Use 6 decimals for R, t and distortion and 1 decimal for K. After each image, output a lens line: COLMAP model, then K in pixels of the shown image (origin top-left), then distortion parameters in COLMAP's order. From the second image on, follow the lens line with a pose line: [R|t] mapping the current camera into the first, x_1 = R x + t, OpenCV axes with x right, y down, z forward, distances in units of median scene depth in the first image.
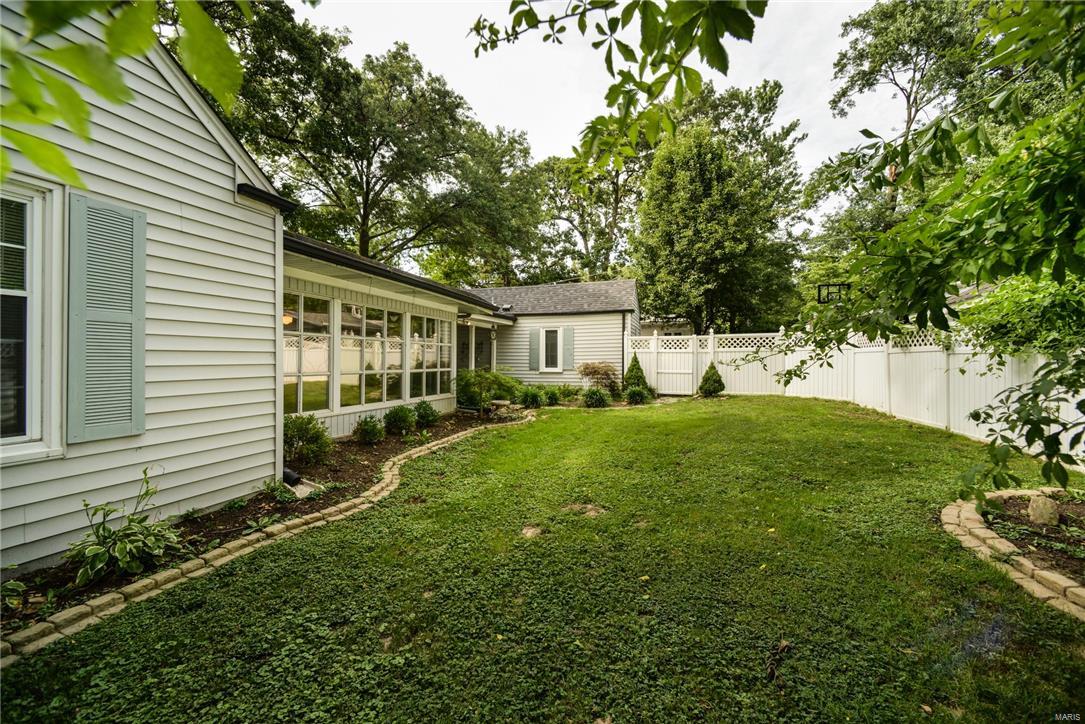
lens RADIAL K [[432.3, 0, 543.6], [0, 432.3, 358.1], [0, 0, 1]] dist [-0.002117, 0.000358]
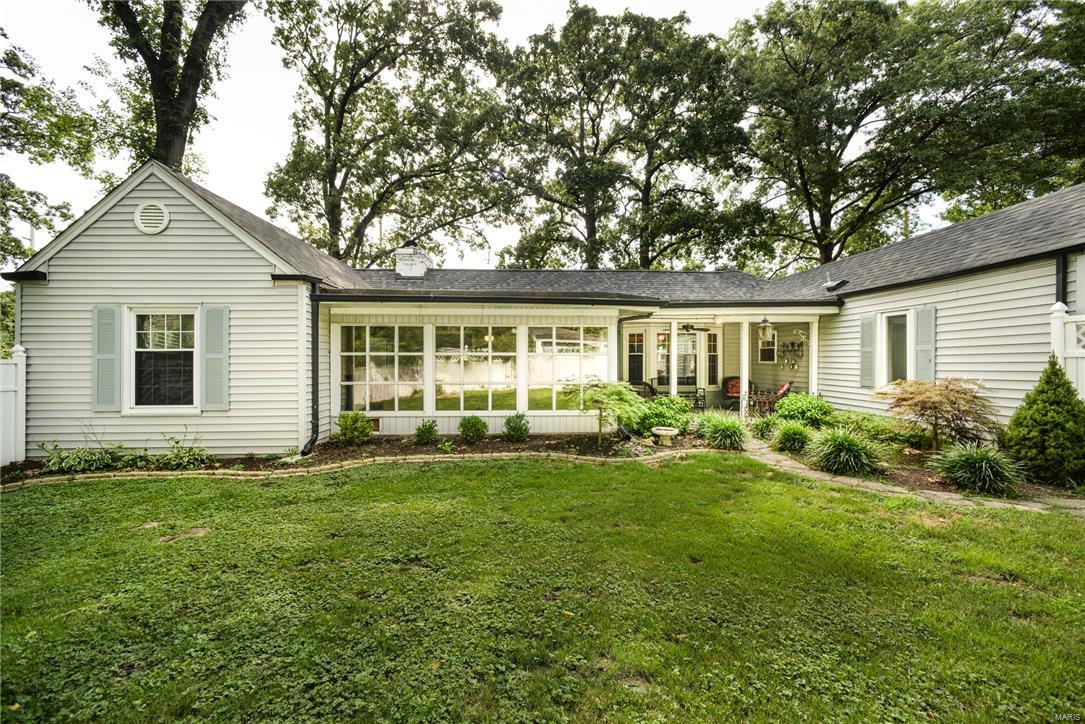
lens RADIAL K [[432.3, 0, 543.6], [0, 432.3, 358.1], [0, 0, 1]] dist [-0.002117, 0.000358]
pose [[0.350538, -0.006506, -0.936526, 0.612727], [0.009265, 0.999951, -0.003479, -0.023002], [0.936503, -0.007457, 0.350581, 0.653043]]
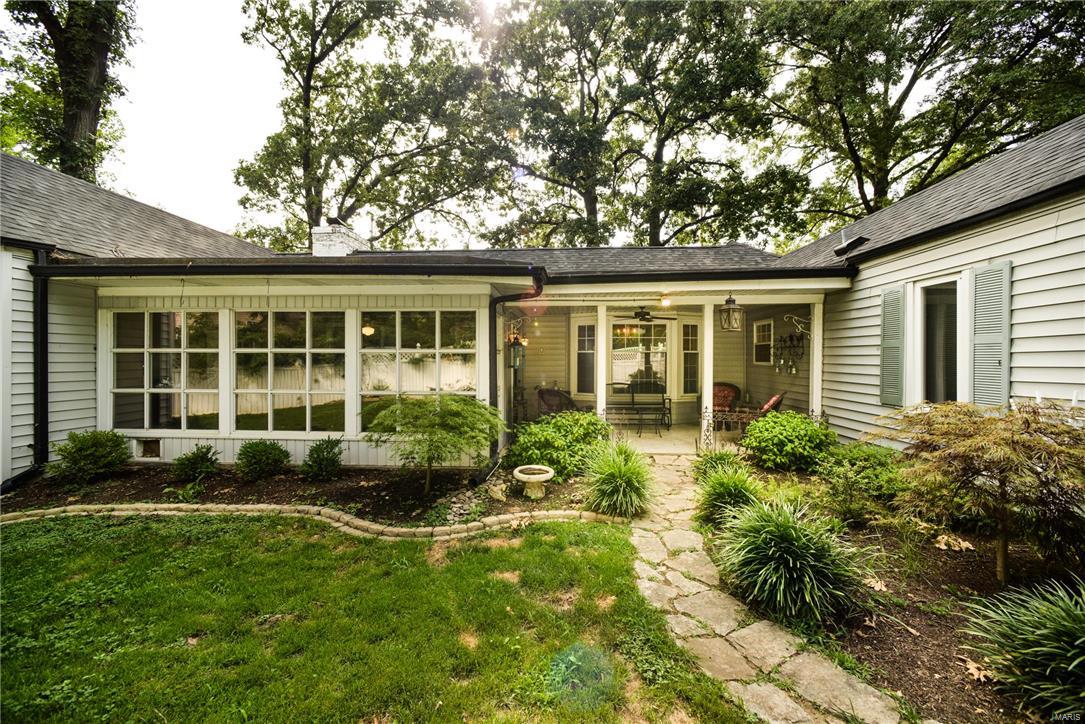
lens RADIAL K [[432.3, 0, 543.6], [0, 432.3, 358.1], [0, 0, 1]] dist [-0.002117, 0.000358]
pose [[0.243817, -0.003110, -0.969816, 0.415721], [0.006798, 0.999976, -0.001498, -0.021738], [0.969798, -0.006228, 0.243832, 1.069146]]
